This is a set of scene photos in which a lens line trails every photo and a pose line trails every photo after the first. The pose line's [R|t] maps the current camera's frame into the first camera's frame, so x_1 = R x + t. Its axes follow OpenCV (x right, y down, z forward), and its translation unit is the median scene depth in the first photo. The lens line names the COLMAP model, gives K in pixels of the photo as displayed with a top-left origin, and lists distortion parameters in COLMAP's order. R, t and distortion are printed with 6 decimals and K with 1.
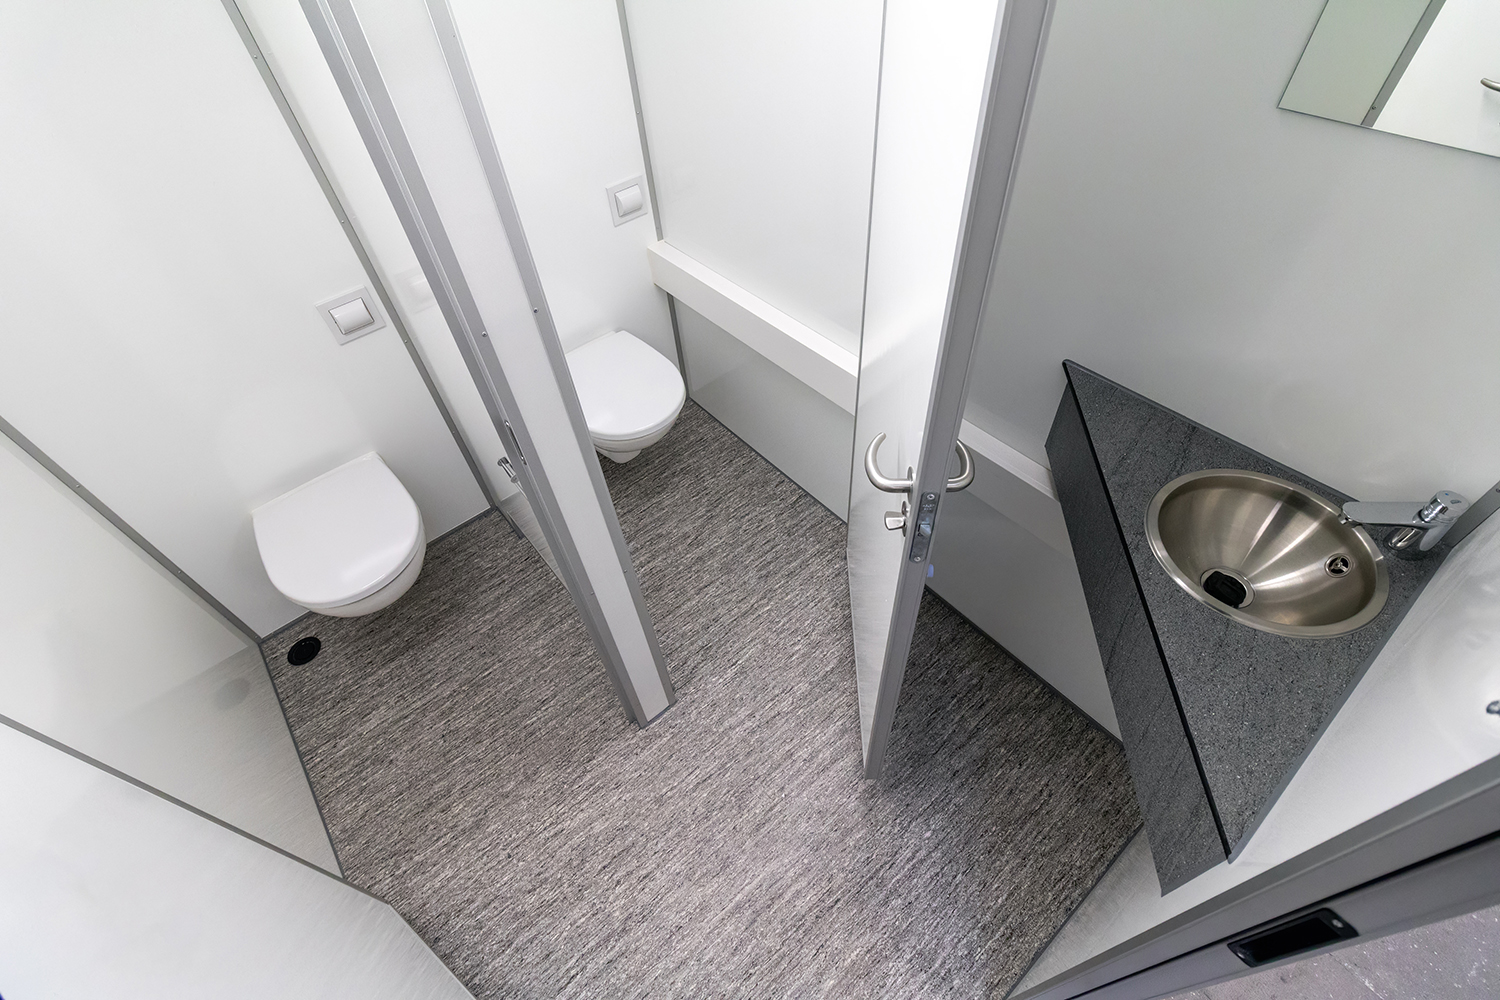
lens RADIAL K [[685.5, 0, 743.5], [0, 685.5, 495.9], [0, 0, 1]] dist [0.004827, 0.000673]
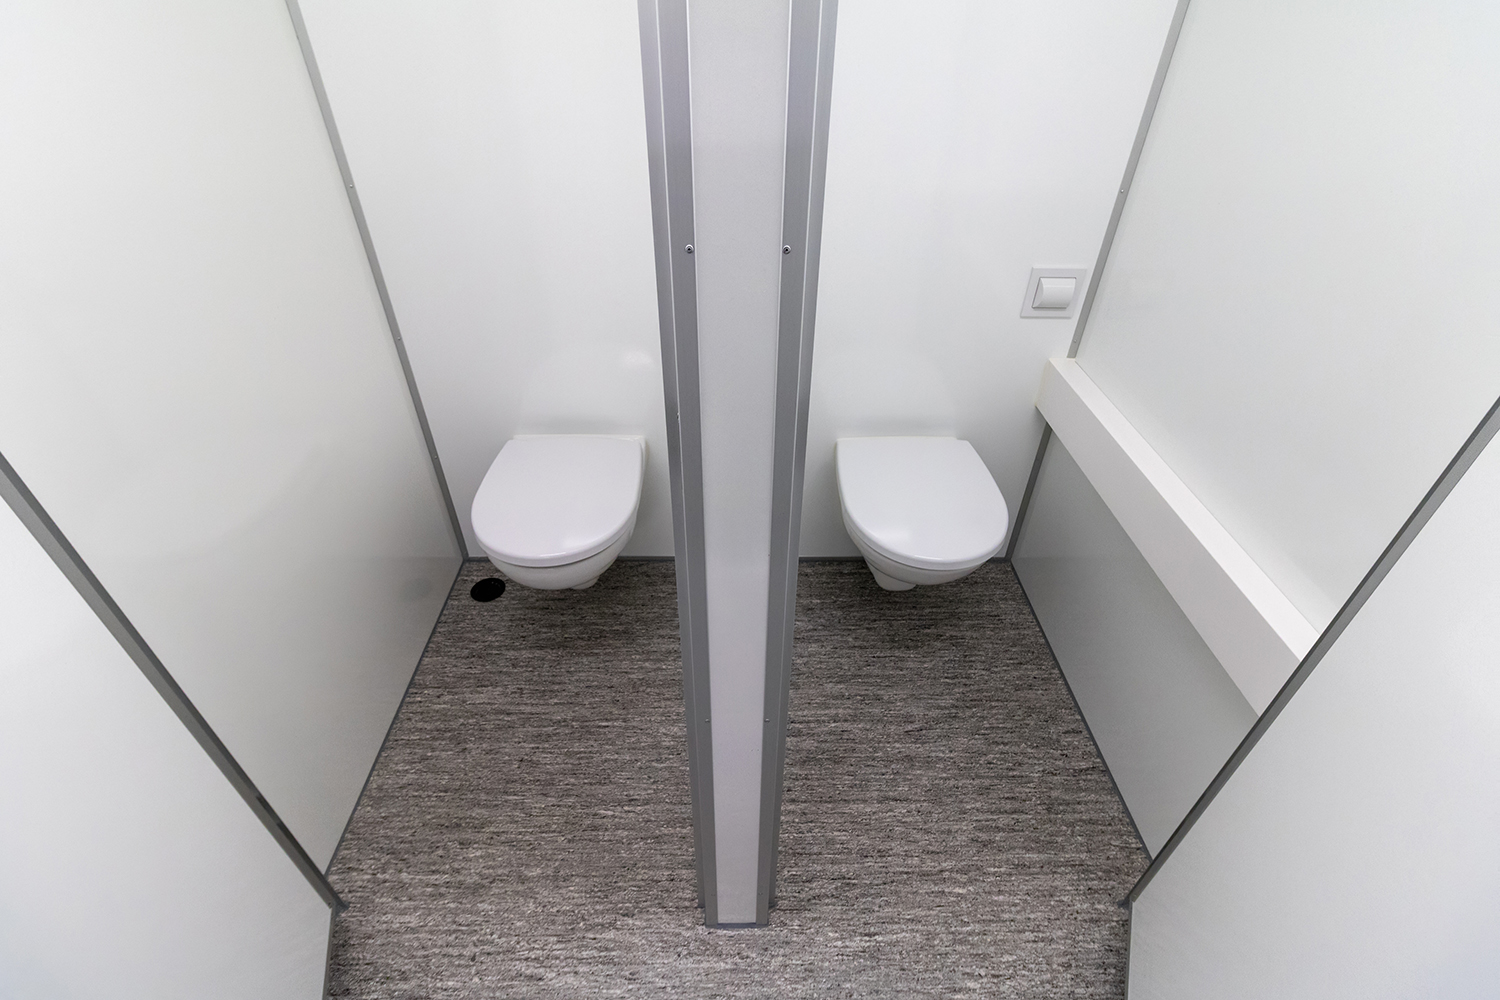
lens RADIAL K [[685.5, 0, 751.0], [0, 685.5, 485.8], [0, 0, 1]] dist [0.004827, 0.000673]
pose [[0.776405, 0.431788, -0.459080, 0.014598], [-0.514978, 0.854567, -0.067178, -0.019651], [0.363308, 0.288573, 0.885851, 0.252406]]
